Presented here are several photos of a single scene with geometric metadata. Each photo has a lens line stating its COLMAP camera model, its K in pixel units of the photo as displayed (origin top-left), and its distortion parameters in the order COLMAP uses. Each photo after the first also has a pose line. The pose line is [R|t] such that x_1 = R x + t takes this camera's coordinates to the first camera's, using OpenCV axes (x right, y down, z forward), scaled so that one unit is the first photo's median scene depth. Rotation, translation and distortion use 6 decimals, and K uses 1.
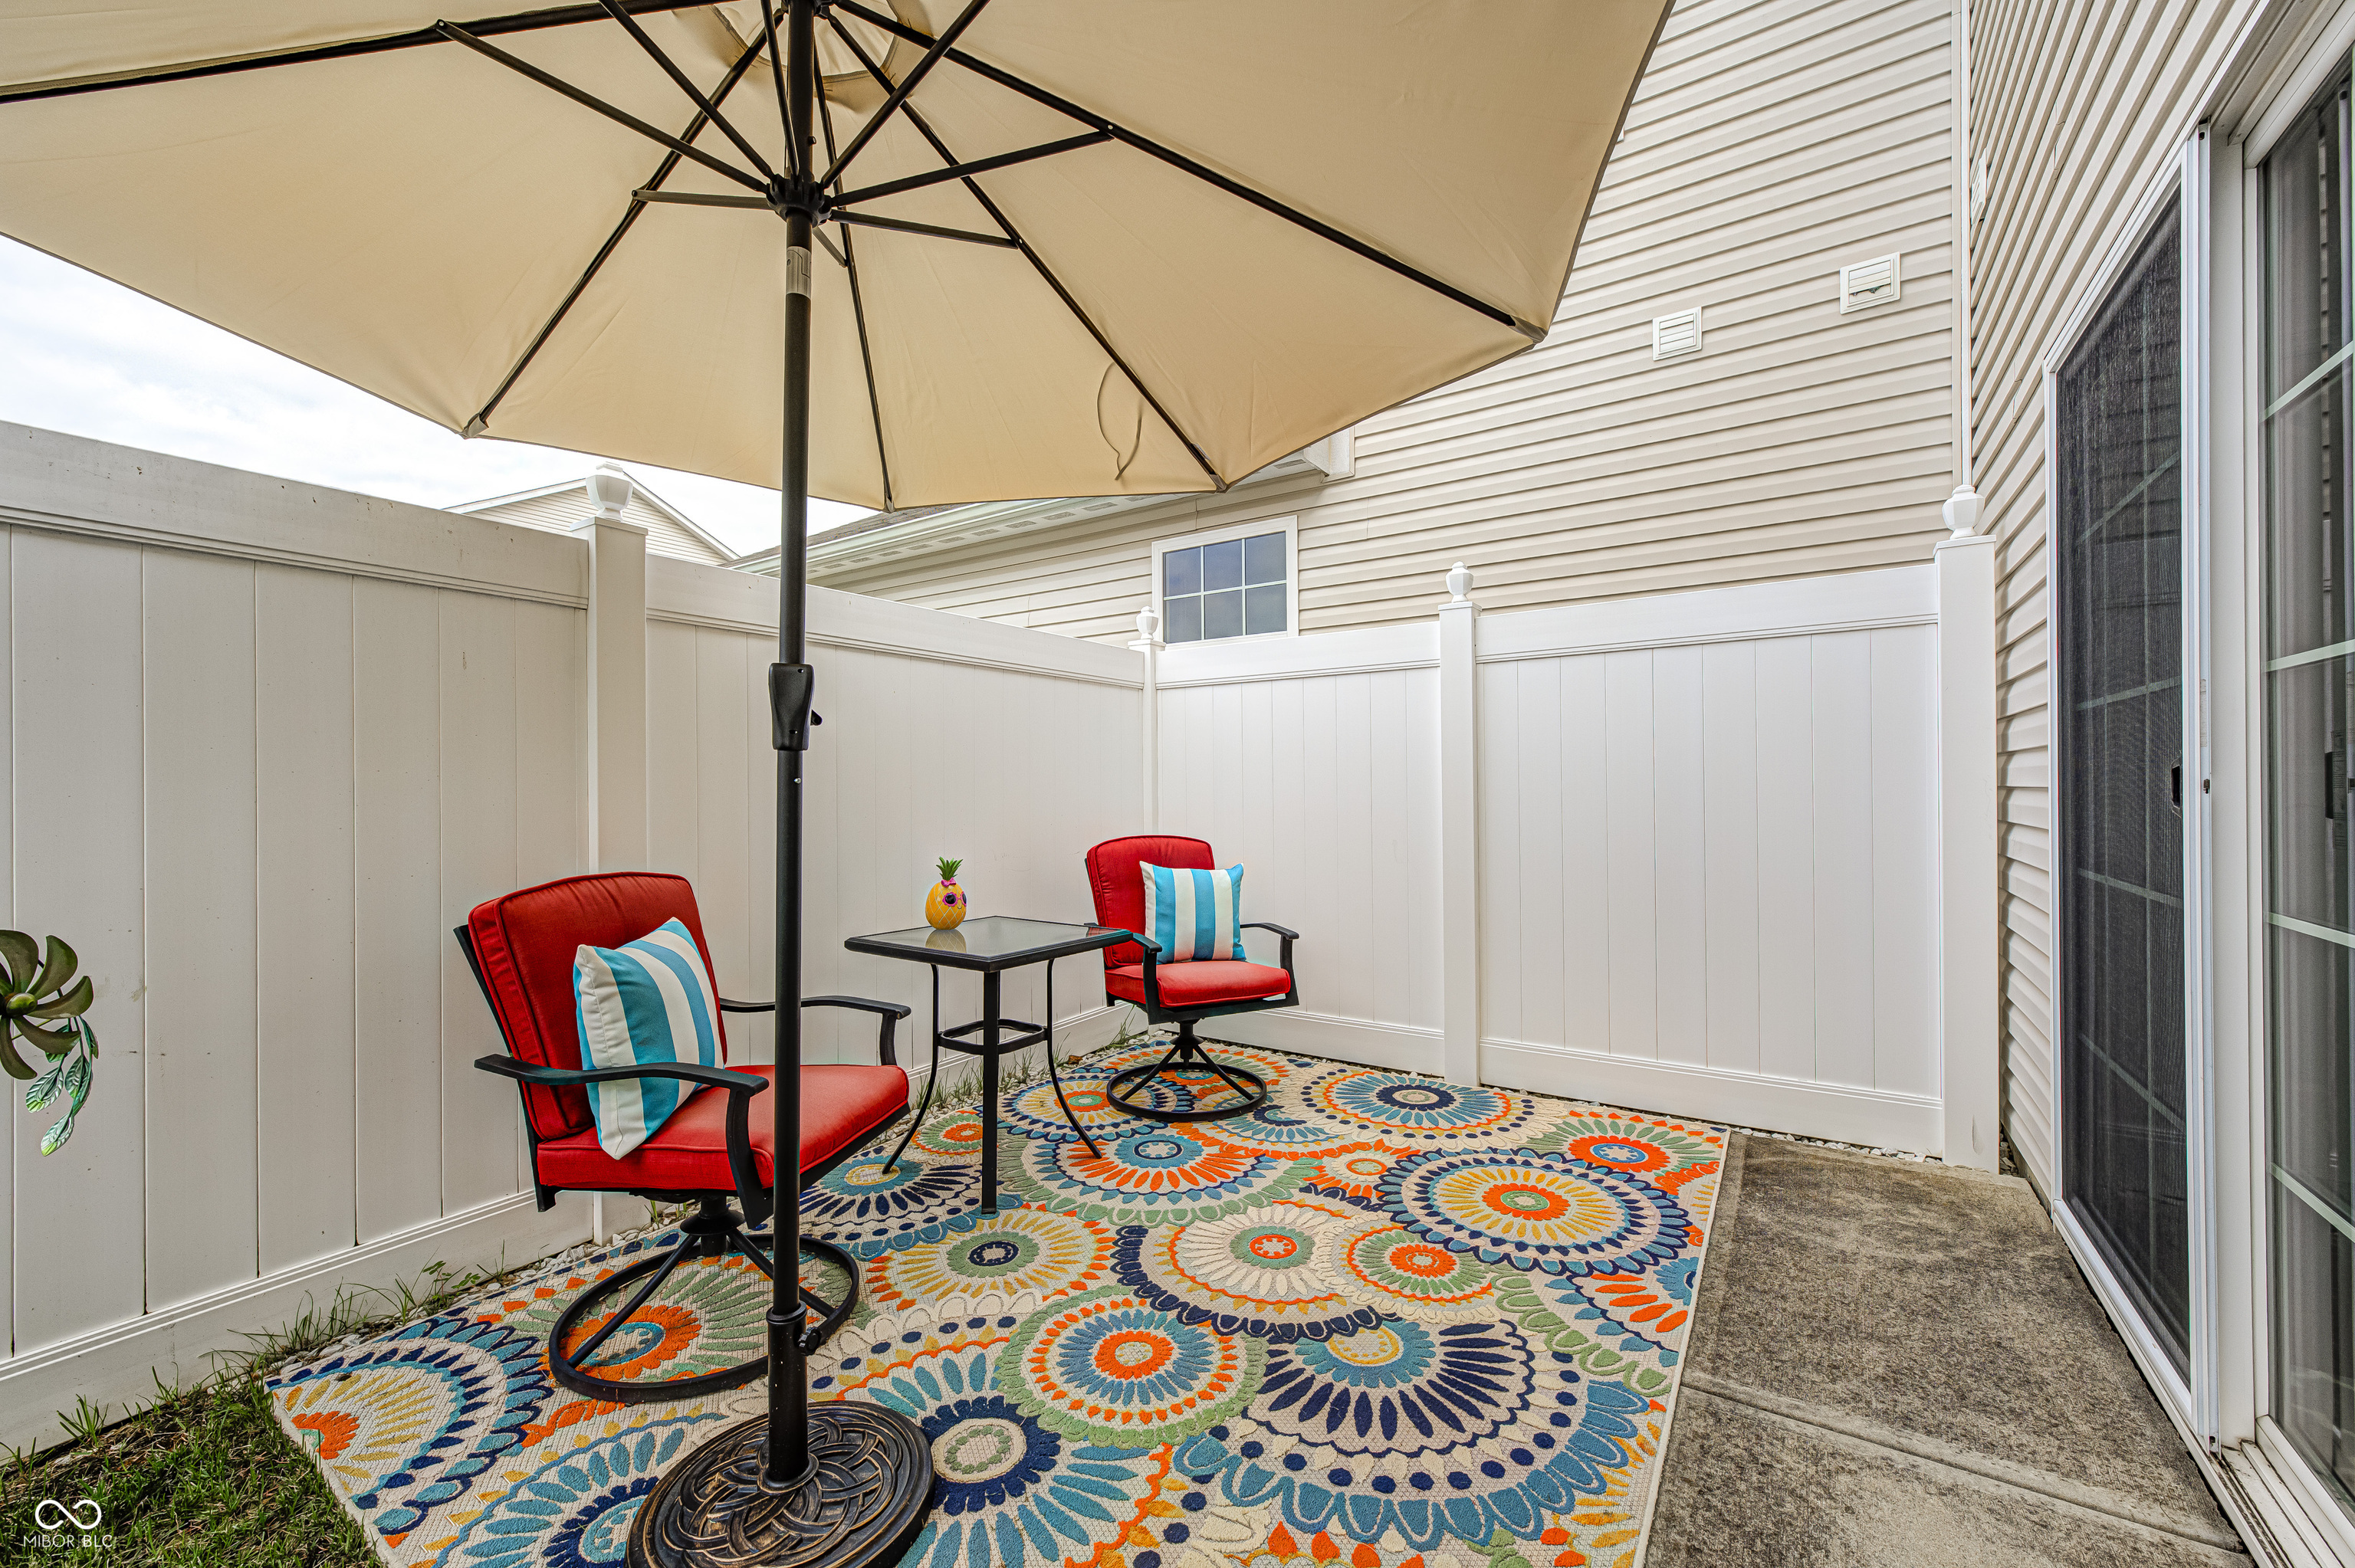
lens RADIAL K [[920.7, 0, 1177.5], [0, 920.7, 784.0], [0, 0, 1]] dist [-0.001338, 0.000060]
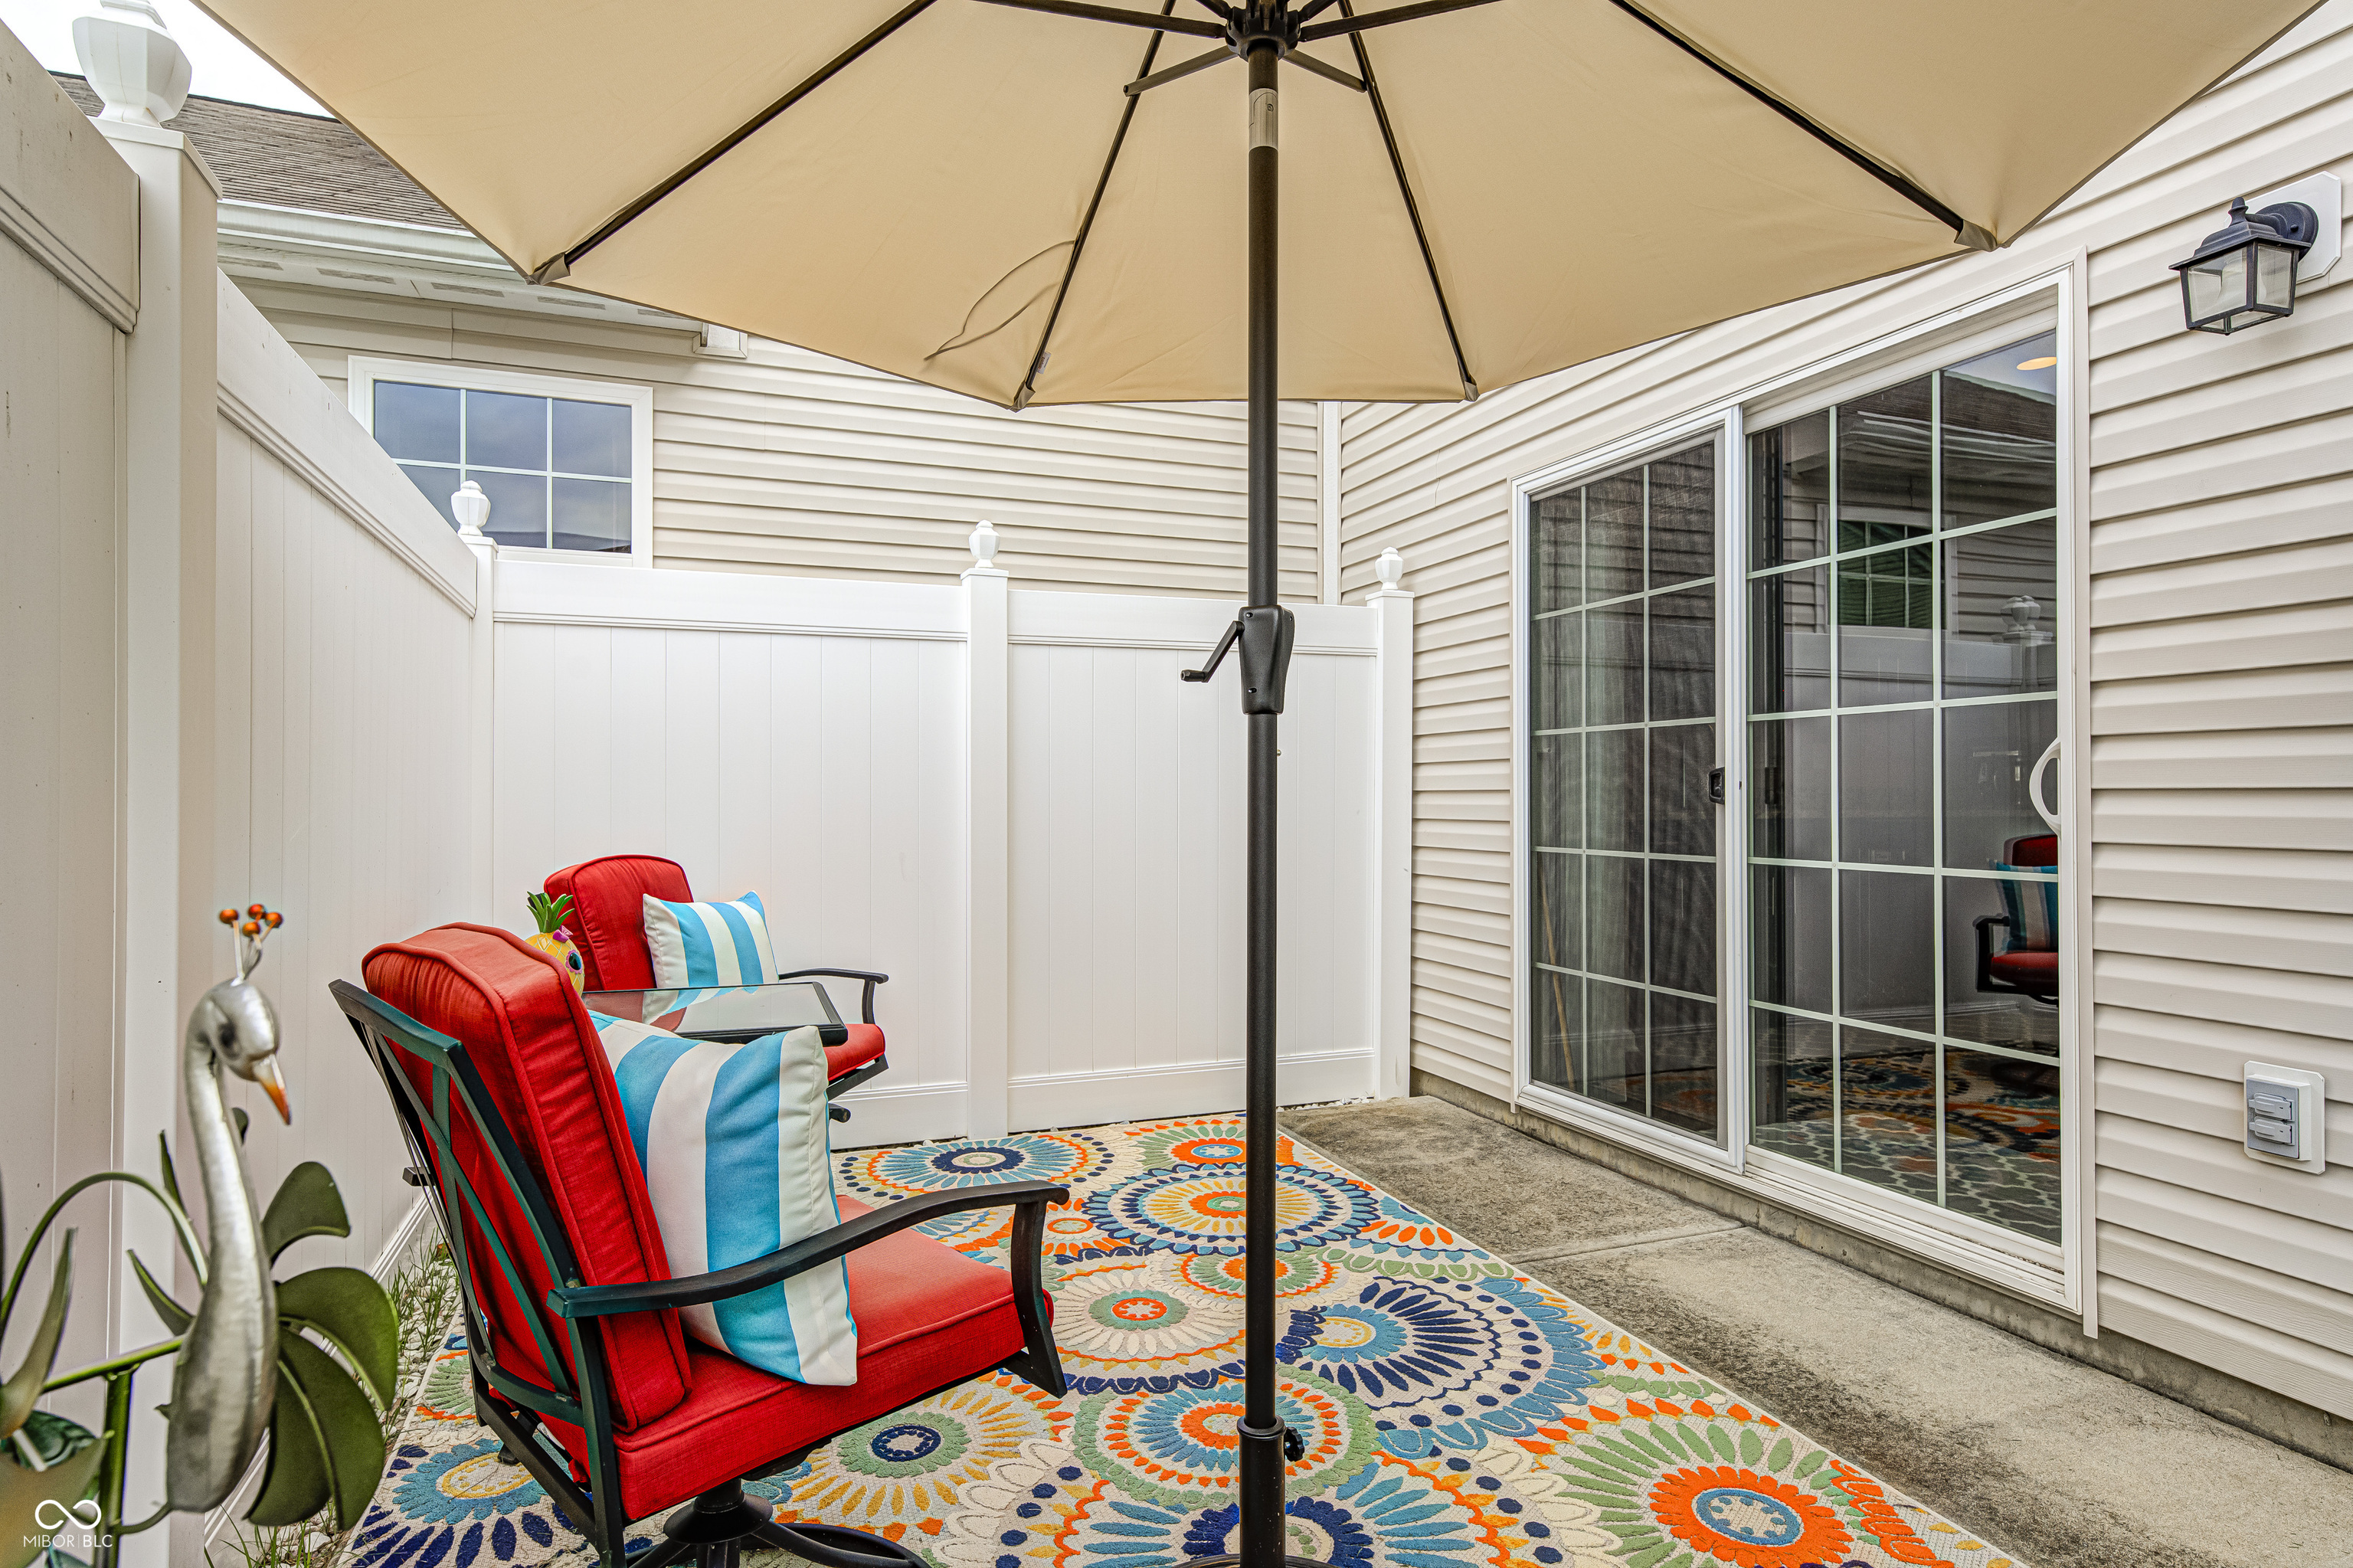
lens RADIAL K [[1296.3, 0, 1174.7], [0, 1296.3, 776.2], [0, 0, 1]] dist [0.014877, -0.000068]
pose [[0.583671, 0.021751, 0.811699, -0.900723], [-0.008447, 0.999750, -0.020716, 0.027443], [-0.811946, 0.005235, 0.583709, 0.264307]]
